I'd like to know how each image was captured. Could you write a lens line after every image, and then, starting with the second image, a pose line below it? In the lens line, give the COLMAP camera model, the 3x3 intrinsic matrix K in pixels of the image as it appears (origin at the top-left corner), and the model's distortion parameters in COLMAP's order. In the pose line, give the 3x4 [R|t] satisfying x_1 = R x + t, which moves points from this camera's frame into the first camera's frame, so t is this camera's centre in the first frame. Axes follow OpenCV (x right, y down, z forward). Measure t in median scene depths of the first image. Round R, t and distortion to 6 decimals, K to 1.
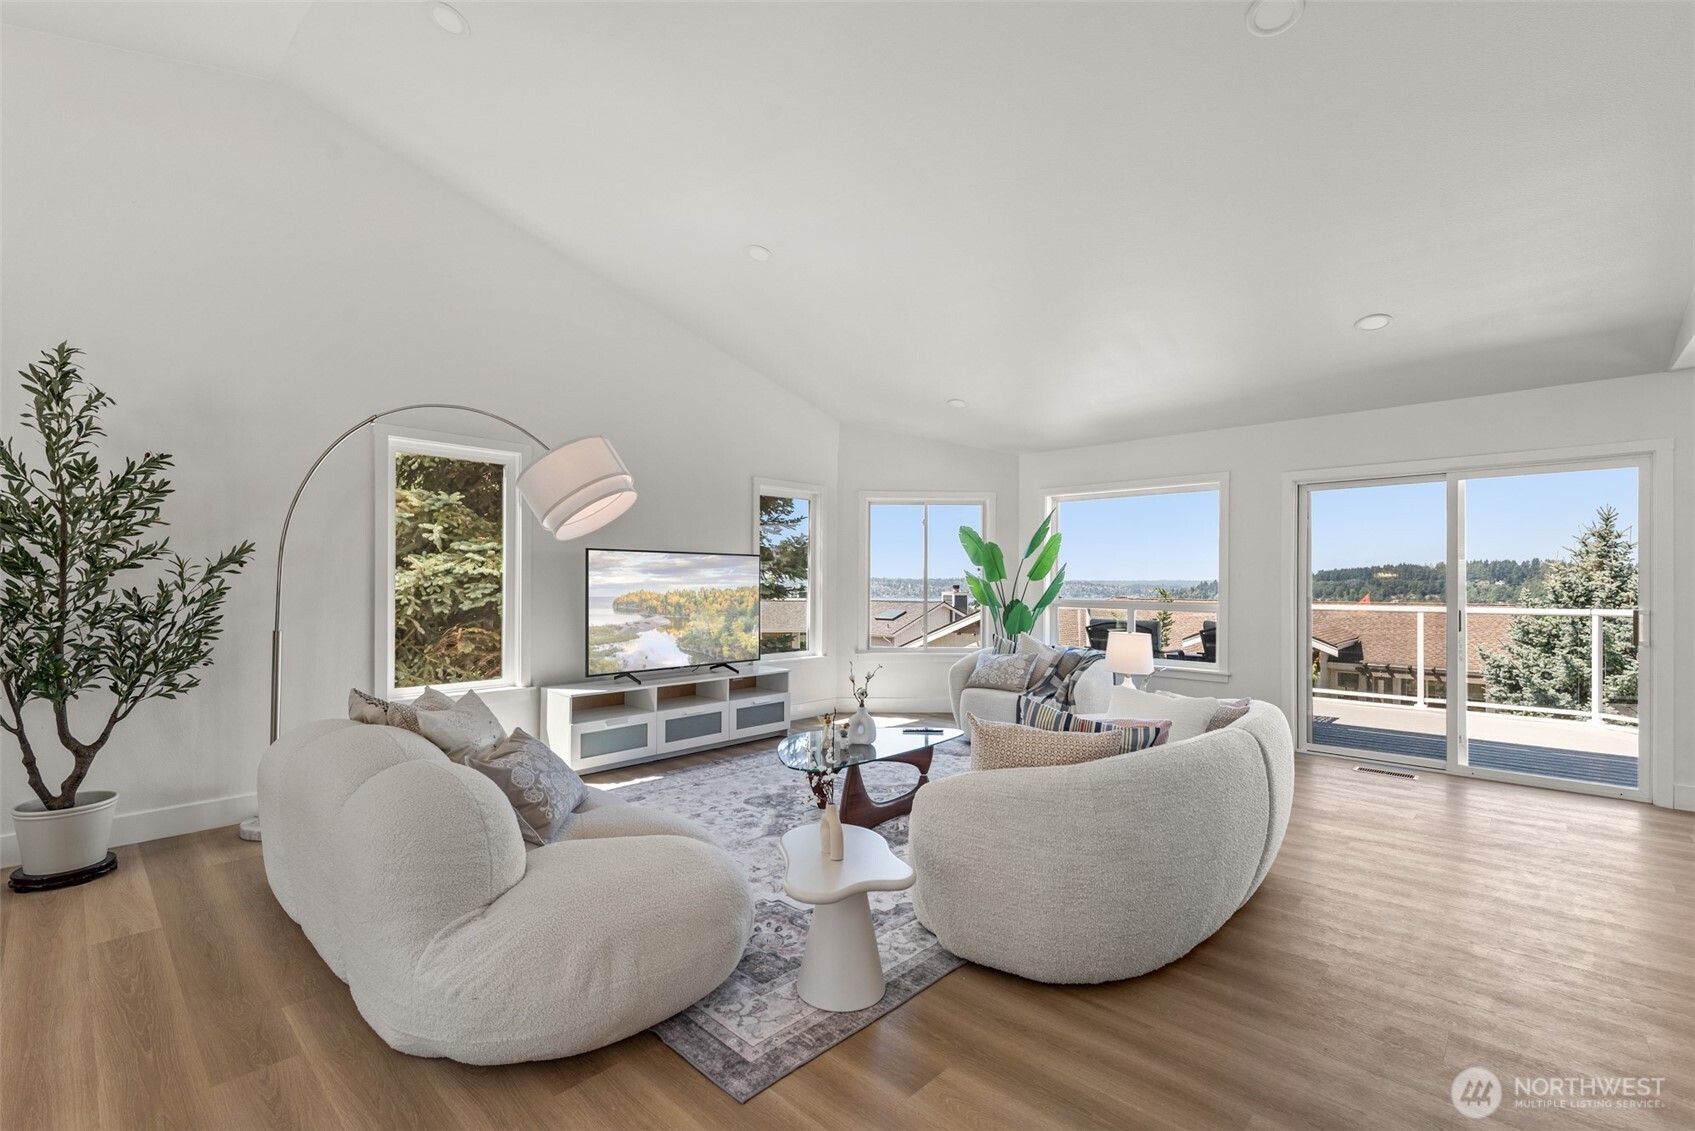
lens RADIAL K [[754.2, 0, 853.6], [0, 754.2, 575.9], [0, 0, 1]] dist [0.003981, 0.000501]
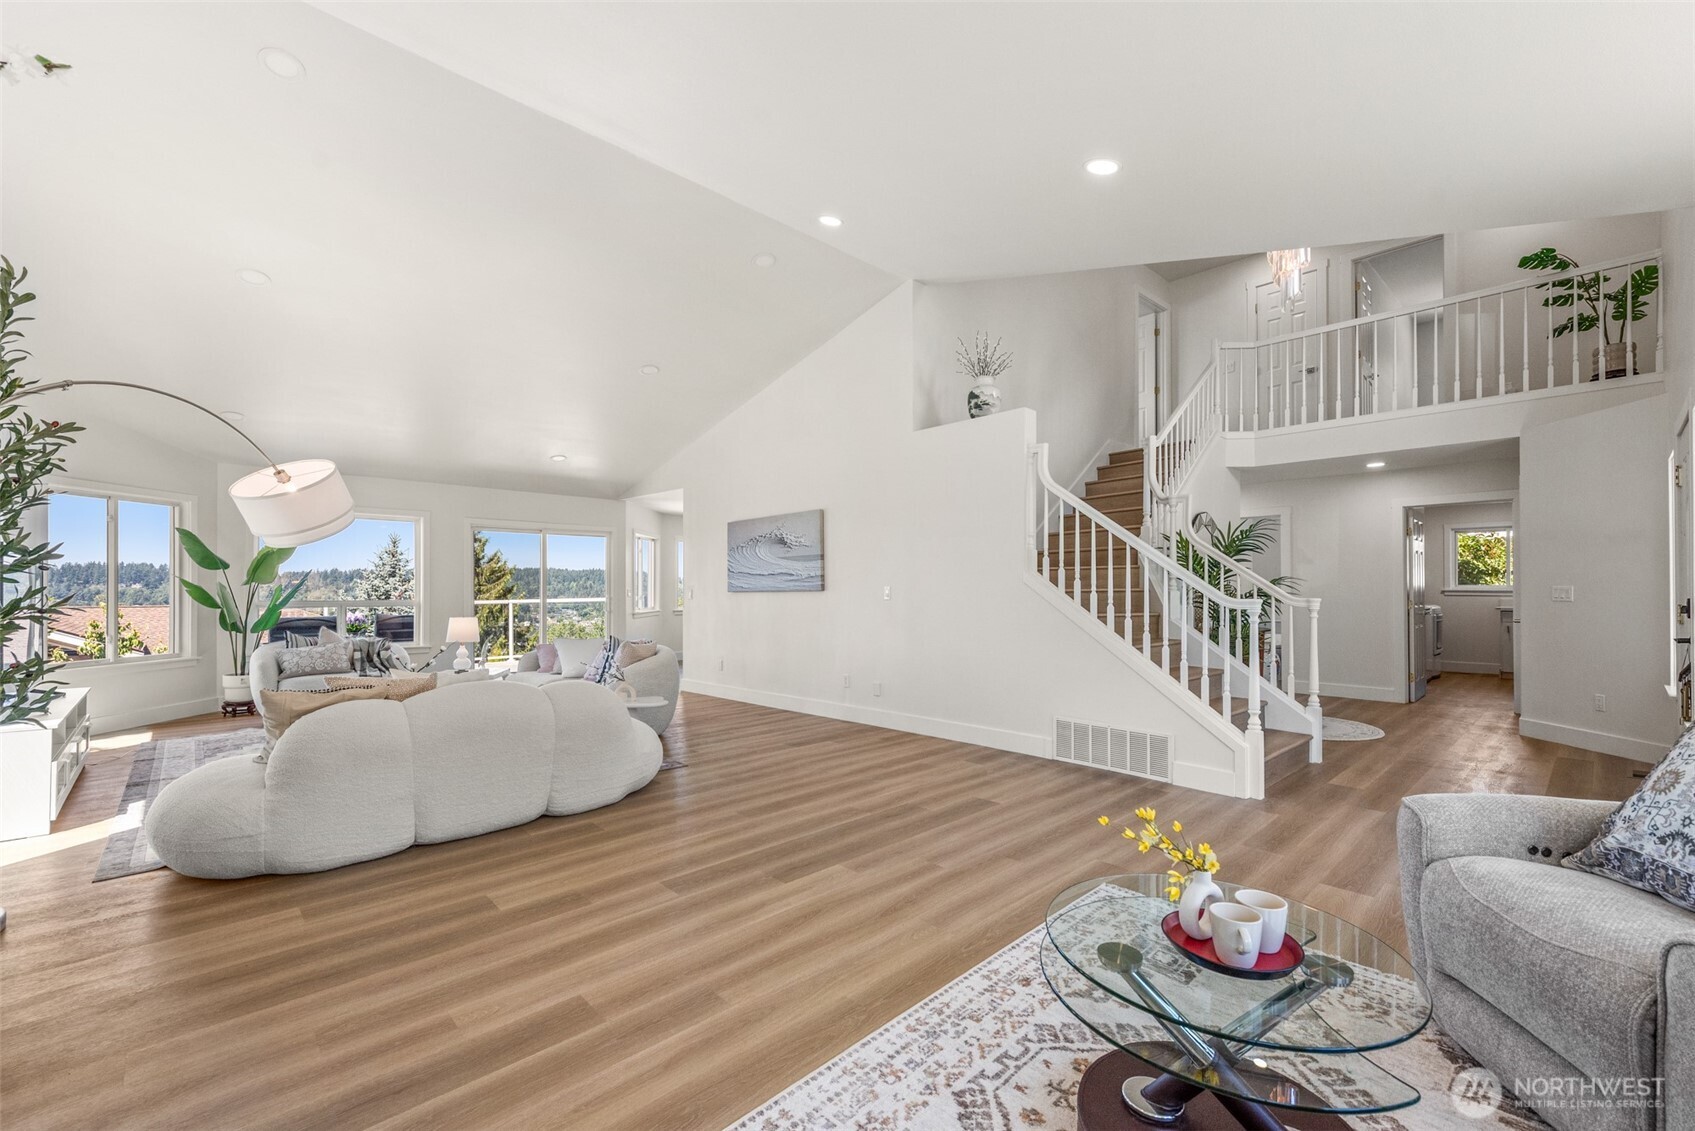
lens RADIAL K [[698.4, 0, 848.7], [0, 698.4, 581.3], [0, 0, 1]] dist [0.001545, -0.000387]
pose [[0.067276, 0.003573, 0.997728, -0.987436], [-0.006341, 0.999975, -0.003154, -0.002329], [-0.997714, -0.006114, 0.067297, 0.075895]]
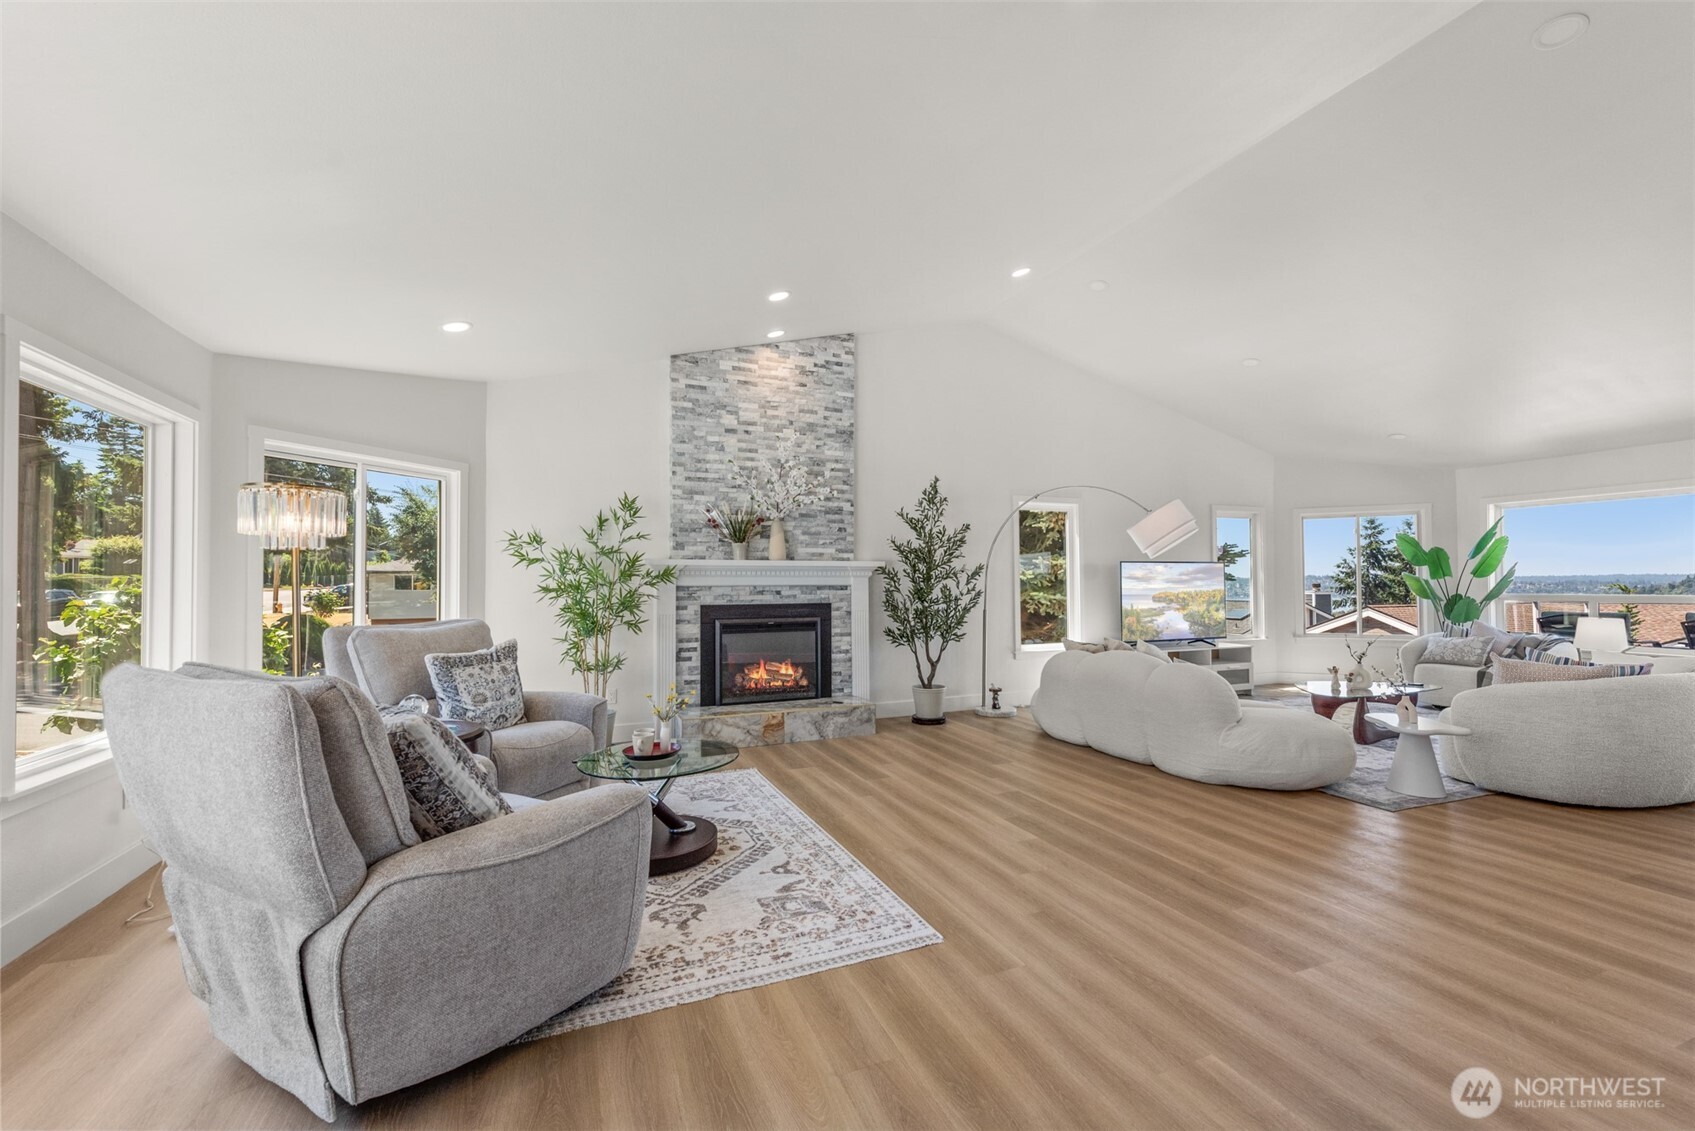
lens RADIAL K [[698.4, 0, 833.1], [0, 698.4, 567.0], [0, 0, 1]] dist [0.001545, -0.000387]
pose [[0.898990, -0.020712, -0.437478, -0.253127], [0.013804, 0.999725, -0.018965, -0.005764], [0.437751, 0.011010, 0.899029, -0.568084]]
